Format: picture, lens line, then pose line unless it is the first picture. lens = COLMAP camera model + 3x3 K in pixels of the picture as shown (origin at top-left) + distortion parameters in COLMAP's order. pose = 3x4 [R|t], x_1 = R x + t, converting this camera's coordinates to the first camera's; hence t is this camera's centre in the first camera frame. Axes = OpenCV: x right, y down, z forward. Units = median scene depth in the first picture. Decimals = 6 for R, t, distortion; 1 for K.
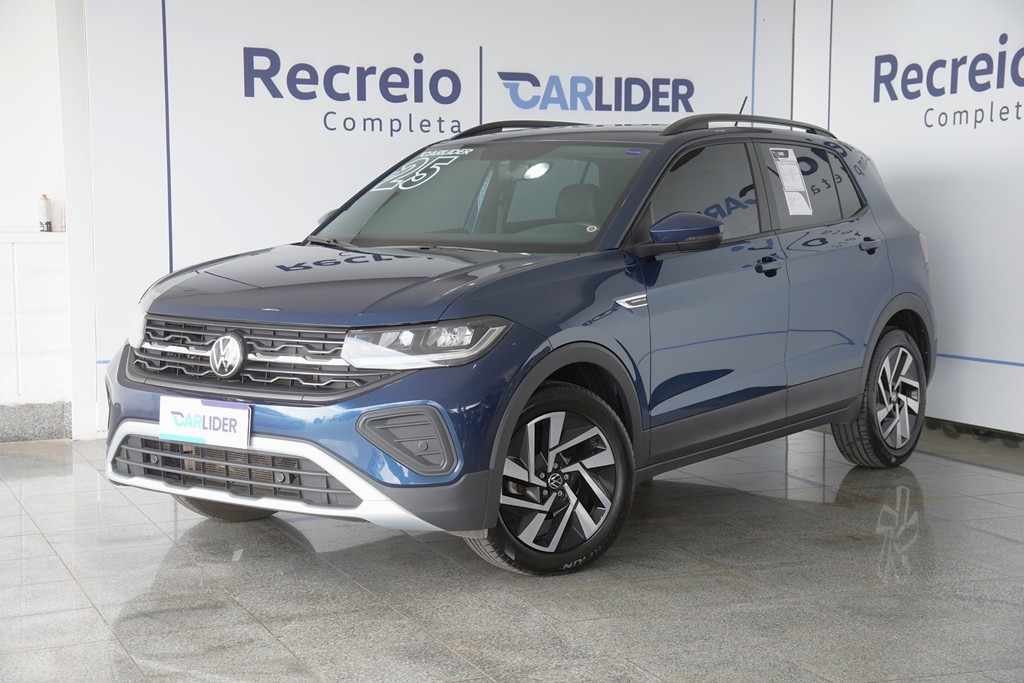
lens RADIAL K [[1619.5, 0, 512.0], [0, 1619.5, 341.5], [0, 0, 1]] dist [0.221899, 0.101931]
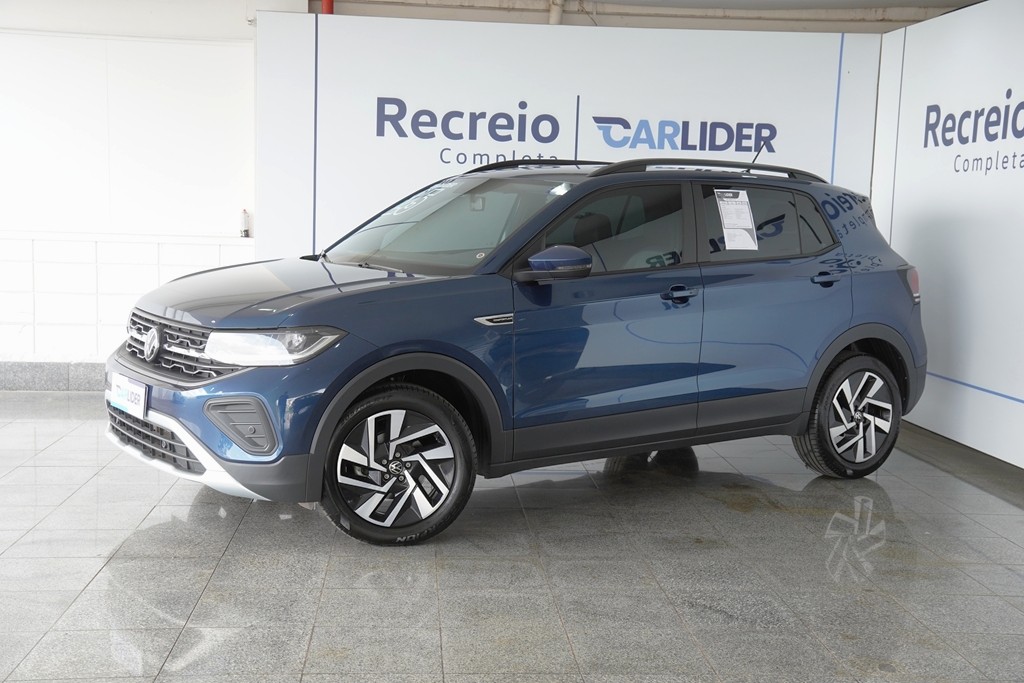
lens RADIAL K [[1298.3, 0, 512.0], [0, 1298.3, 341.5], [0, 0, 1]] dist [0.074152, 0.102610]
pose [[0.946626, 0.063365, -0.316045, 0.272216], [-0.058407, 0.997976, 0.025147, -0.023748], [0.316999, -0.005345, 0.948411, 0.083911]]
